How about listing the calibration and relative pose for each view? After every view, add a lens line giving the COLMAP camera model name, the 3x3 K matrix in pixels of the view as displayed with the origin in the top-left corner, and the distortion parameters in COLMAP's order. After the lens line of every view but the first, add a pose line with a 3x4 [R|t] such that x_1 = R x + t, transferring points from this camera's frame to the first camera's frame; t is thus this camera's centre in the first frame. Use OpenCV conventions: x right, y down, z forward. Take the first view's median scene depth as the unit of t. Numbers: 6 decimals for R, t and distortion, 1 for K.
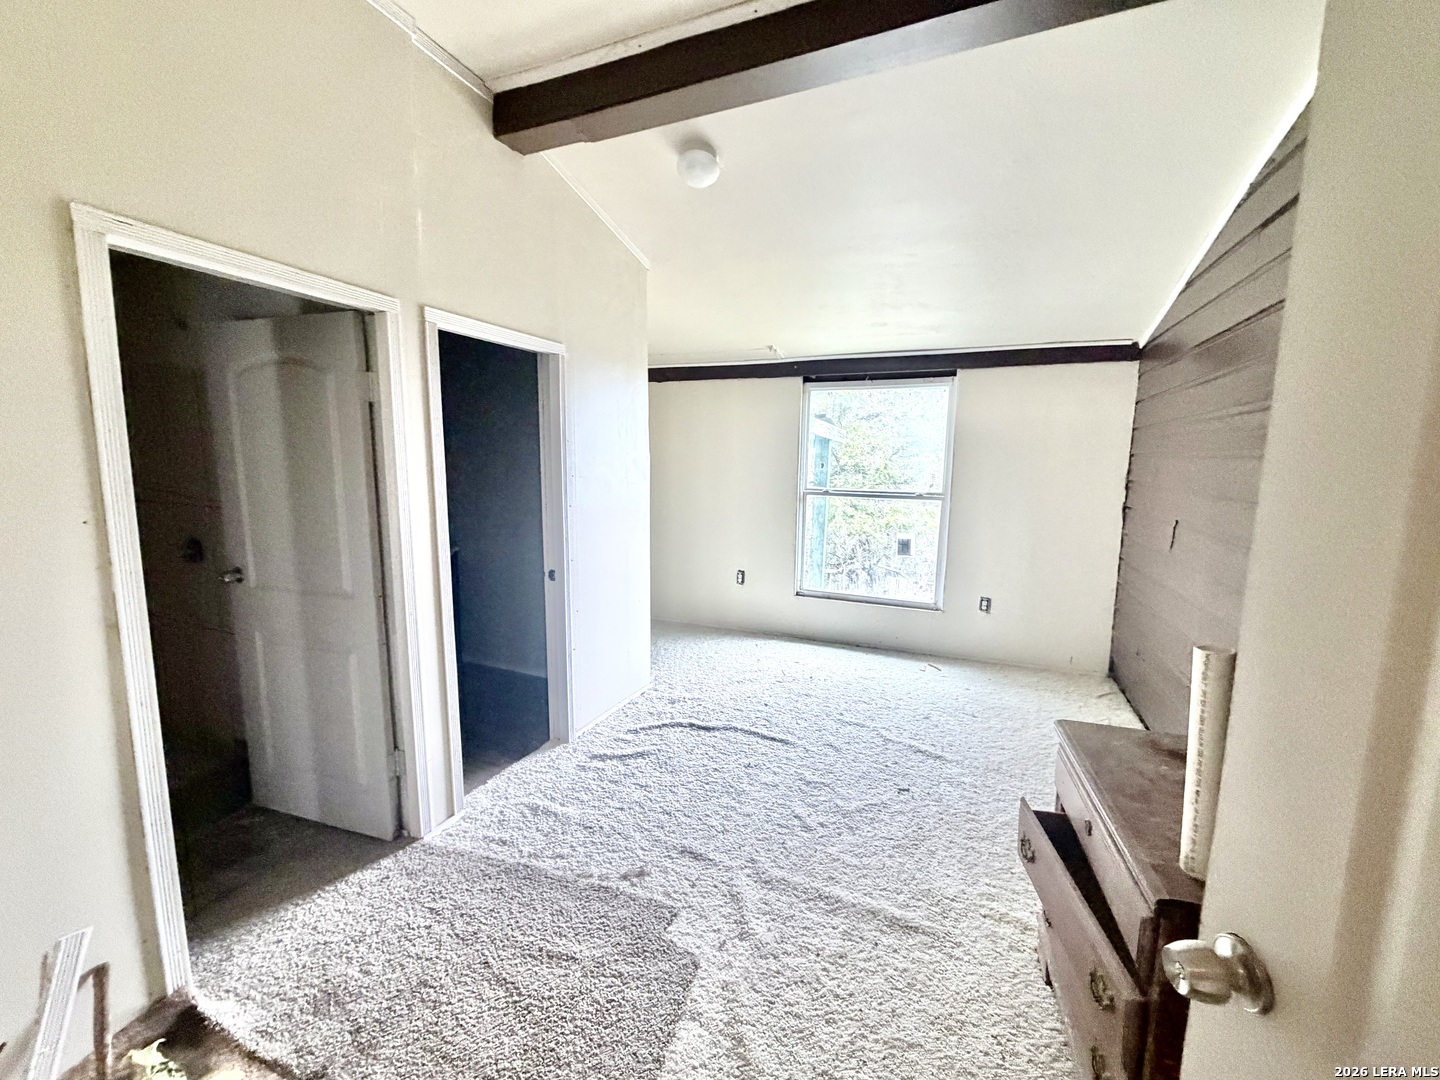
lens RADIAL K [[584.5, 0, 720.0], [0, 584.5, 540.0], [0, 0, 1]] dist [0.000660, -0.000009]
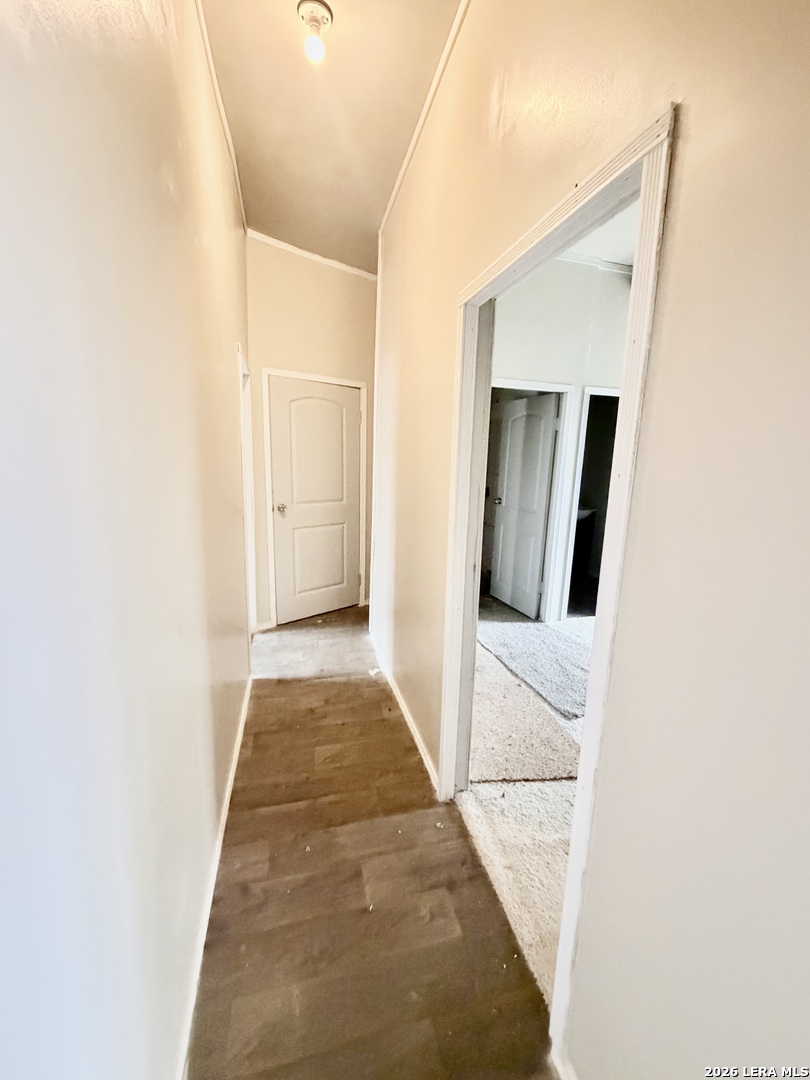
lens RADIAL K [[438.4, 0, 405.0], [0, 438.4, 540.0], [0, 0, 1]] dist [0.000660, -0.000009]
pose [[0.625741, 0.156822, -0.764104, 0.419997], [-0.137917, 0.986392, 0.089501, 0.119505], [0.767742, 0.049379, 0.638854, -0.549594]]
